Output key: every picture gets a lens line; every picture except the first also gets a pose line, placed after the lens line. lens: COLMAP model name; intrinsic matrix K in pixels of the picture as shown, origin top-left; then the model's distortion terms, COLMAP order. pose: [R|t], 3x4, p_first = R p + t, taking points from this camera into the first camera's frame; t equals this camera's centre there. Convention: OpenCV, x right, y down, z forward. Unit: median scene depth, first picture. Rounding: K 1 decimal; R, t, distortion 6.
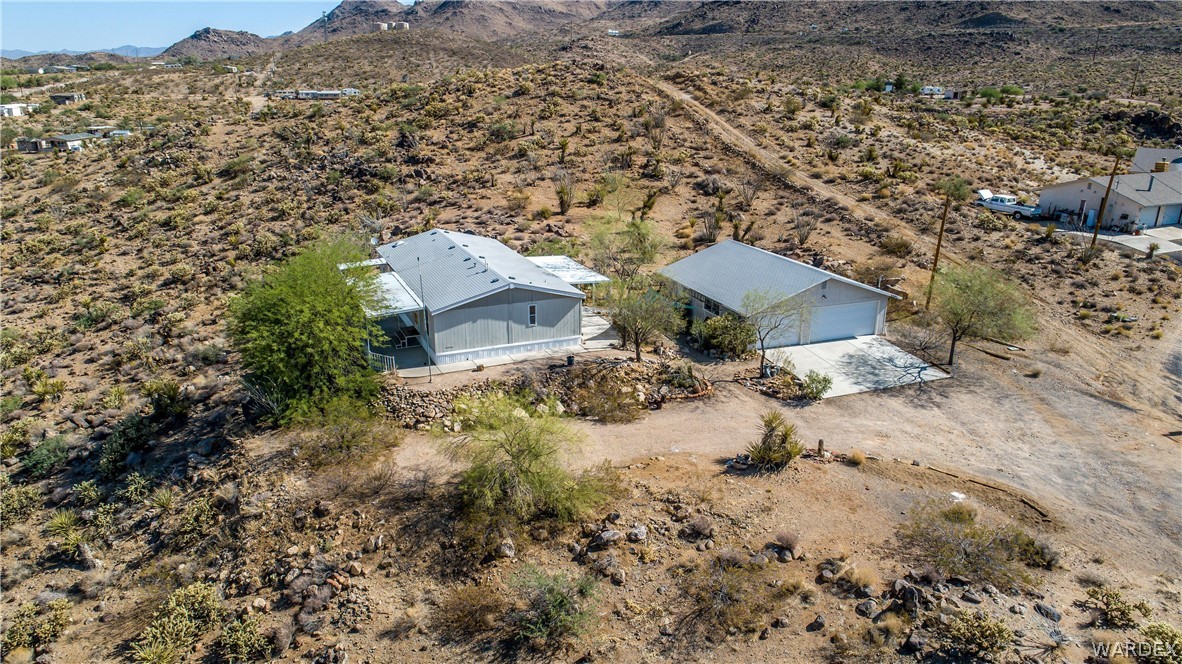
lens RADIAL K [[803.9, 0, 593.9], [0, 803.9, 330.3], [0, 0, 1]] dist [-0.008438, 0.008522]
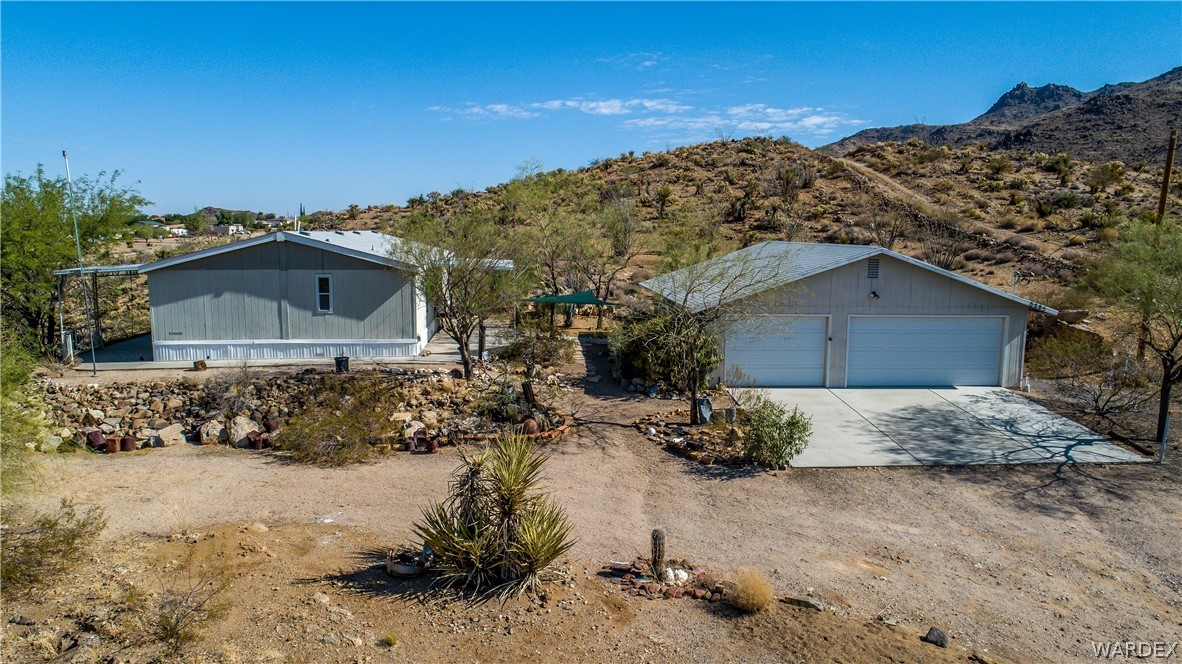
lens RADIAL K [[803.9, 0, 593.9], [0, 803.9, 330.3], [0, 0, 1]] dist [-0.008438, 0.008522]
pose [[0.951137, 0.037280, -0.306511, 0.155229], [-0.093925, 0.980575, -0.172197, 0.047878], [0.294137, 0.192572, 0.936162, 0.268862]]
